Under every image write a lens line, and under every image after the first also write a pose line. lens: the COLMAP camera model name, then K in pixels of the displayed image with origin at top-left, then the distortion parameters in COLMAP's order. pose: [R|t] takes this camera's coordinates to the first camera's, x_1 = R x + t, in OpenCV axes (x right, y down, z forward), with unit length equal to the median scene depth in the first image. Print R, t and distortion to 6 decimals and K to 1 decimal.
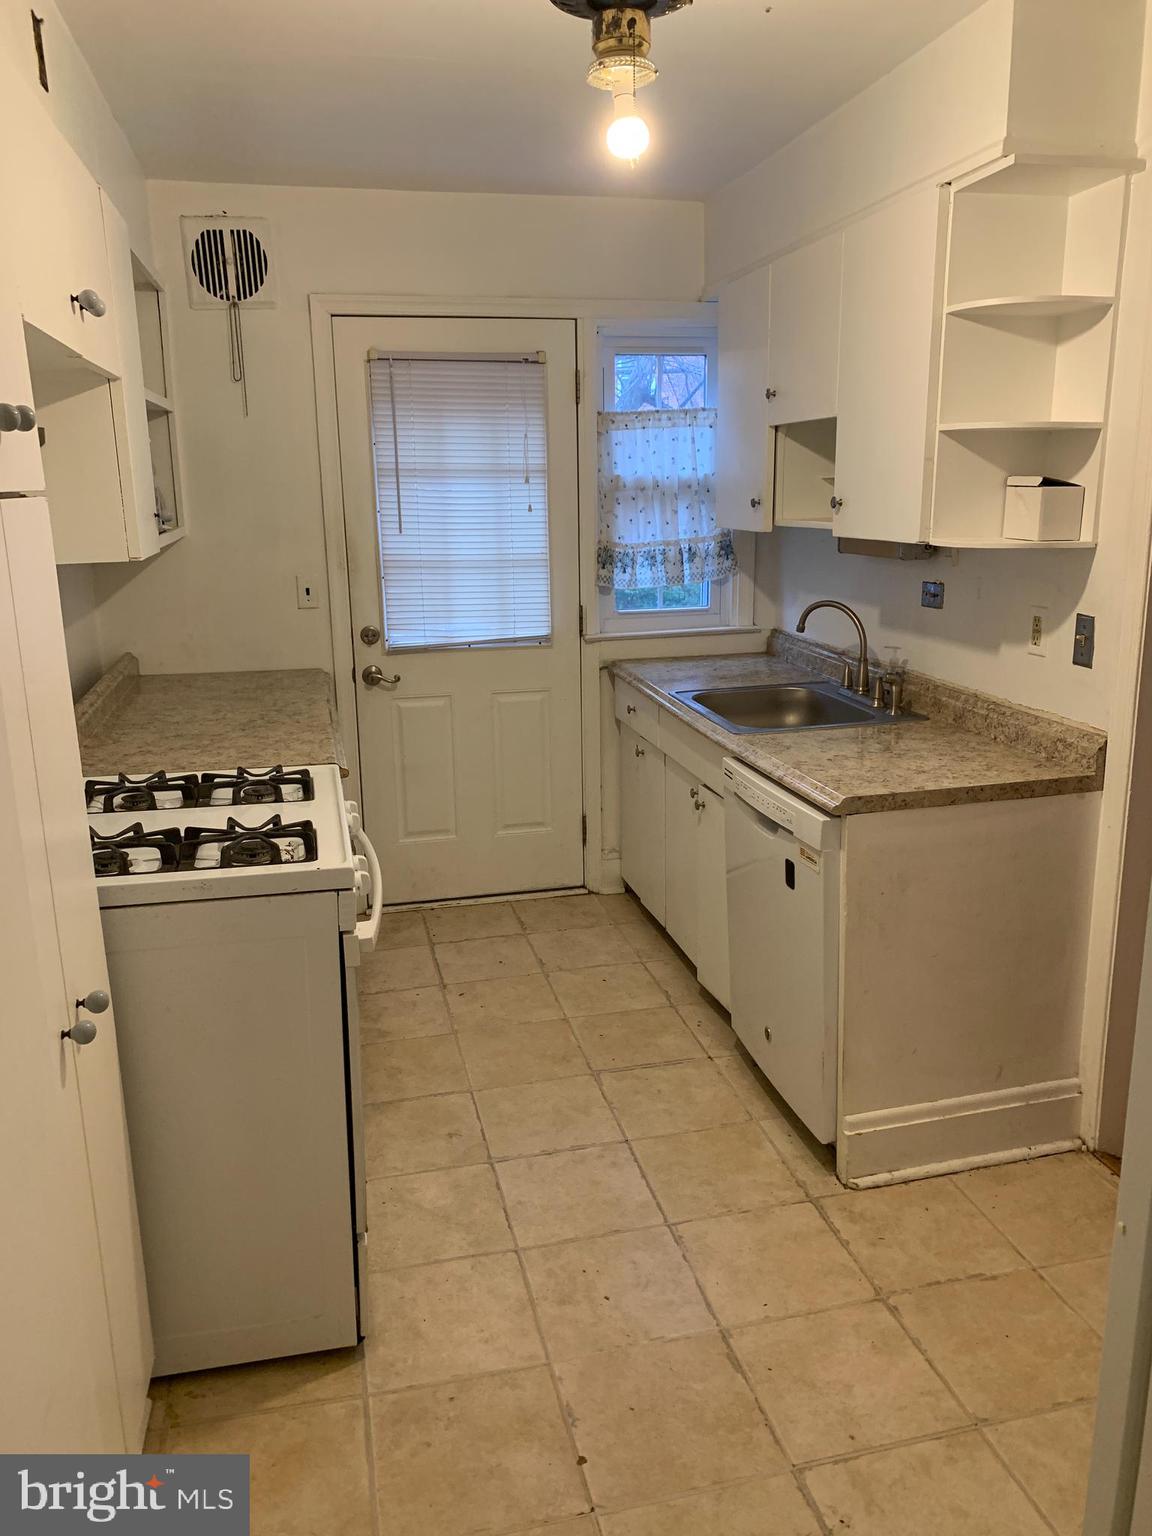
lens RADIAL K [[1152.8, 0, 576.0], [0, 1152.8, 768.0], [0, 0, 1]] dist [0.056408, -0.078343]
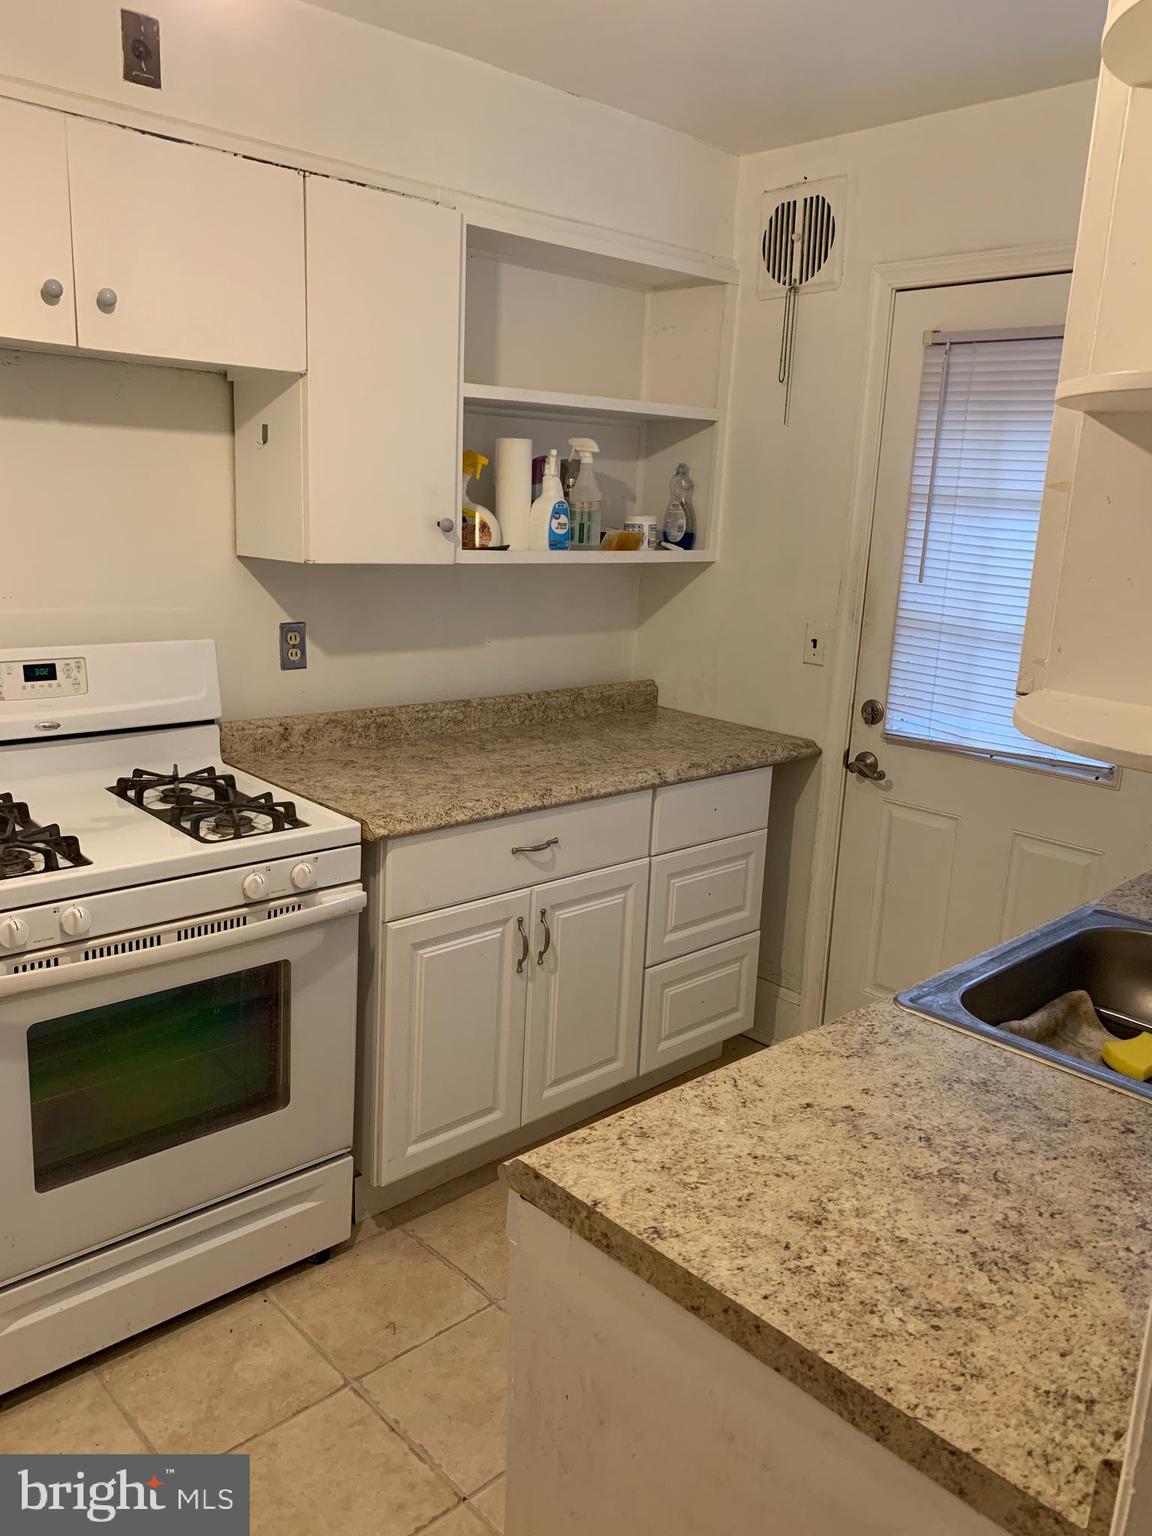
lens RADIAL K [[1174.8, 0, 576.0], [0, 1174.8, 768.0], [0, 0, 1]] dist [0.040917, 0.000304]
pose [[0.492431, 0.234557, -0.838150, 0.395423], [-0.255542, 0.959522, 0.118386, -0.126341], [0.831992, 0.155886, 0.532437, 0.453668]]
